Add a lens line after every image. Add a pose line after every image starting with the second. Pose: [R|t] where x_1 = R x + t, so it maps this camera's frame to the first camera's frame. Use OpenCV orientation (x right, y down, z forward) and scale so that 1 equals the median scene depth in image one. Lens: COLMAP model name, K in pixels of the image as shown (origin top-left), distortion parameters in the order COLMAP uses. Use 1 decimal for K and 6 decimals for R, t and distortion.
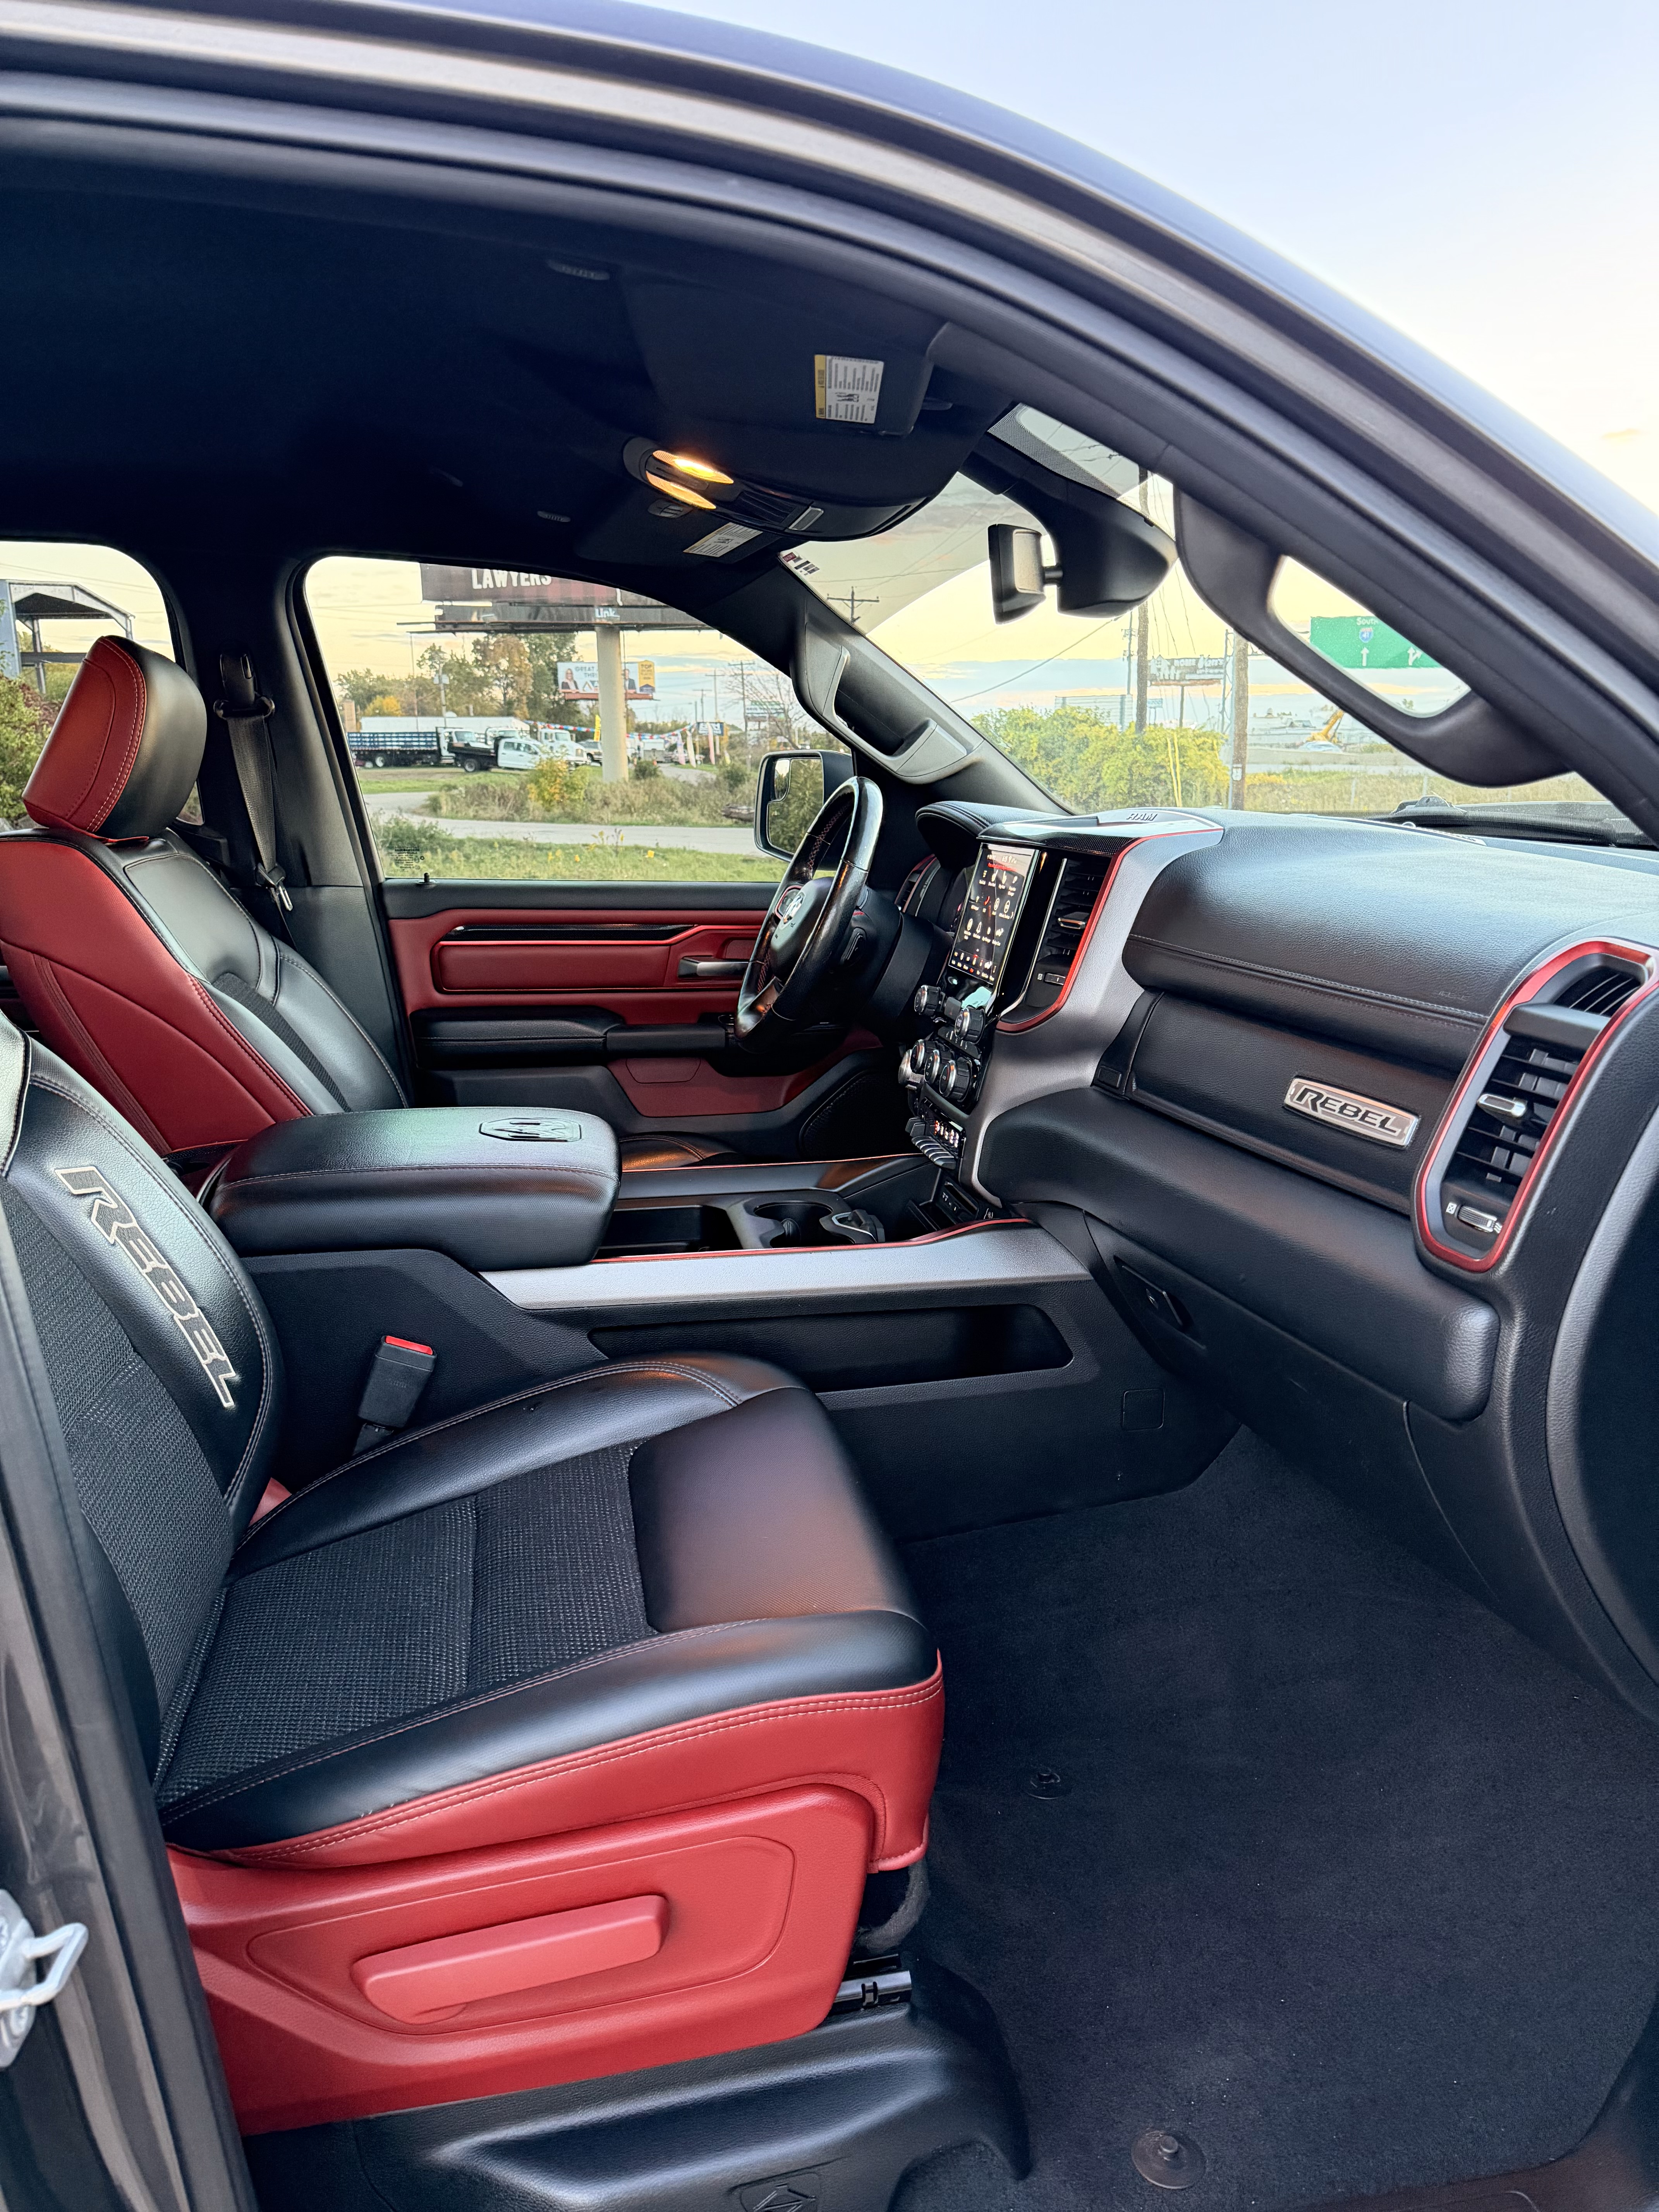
lens RADIAL K [[1544.5, 0, 823.5], [0, 1544.5, 1112.1], [0, 0, 1]] dist [0.185357, -0.385193]
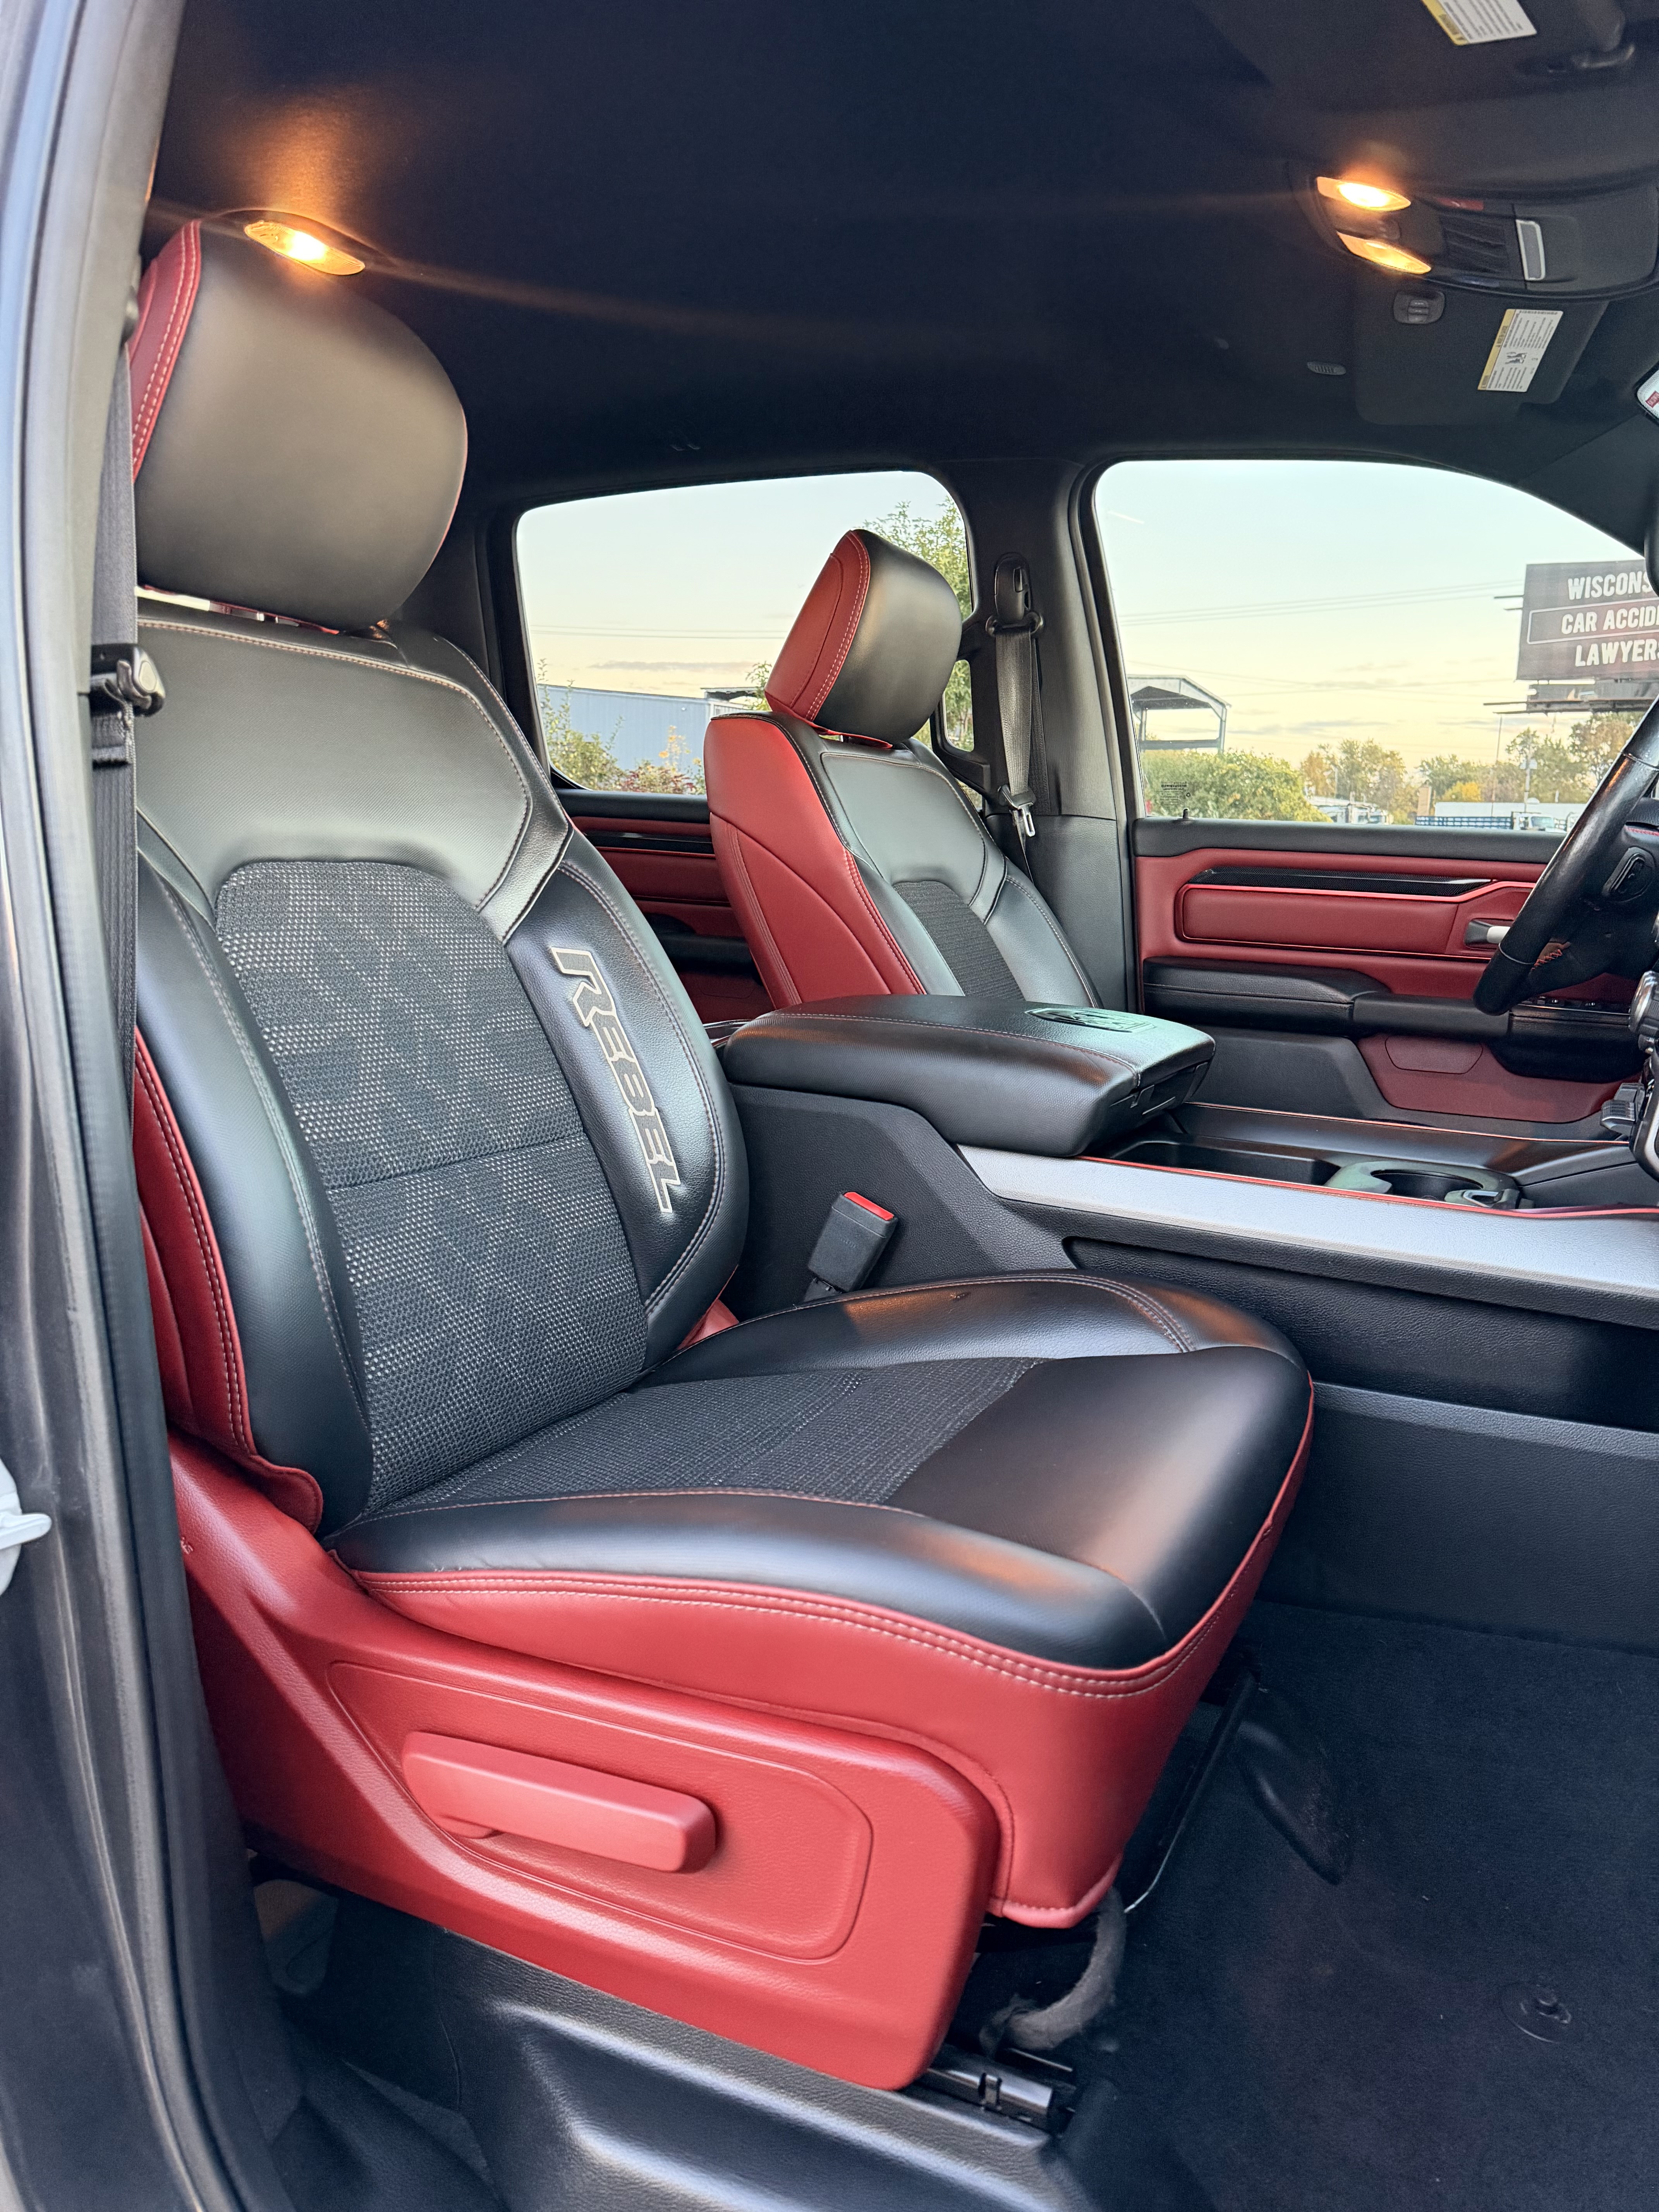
lens RADIAL K [[1544.5, 0, 823.5], [0, 1544.5, 1112.1], [0, 0, 1]] dist [0.185357, -0.385193]
pose [[0.797926, 0.136098, -0.587190, 0.231164], [-0.167619, 0.985852, 0.000725, 0.095061], [0.578980, 0.097846, 0.809449, 0.236872]]
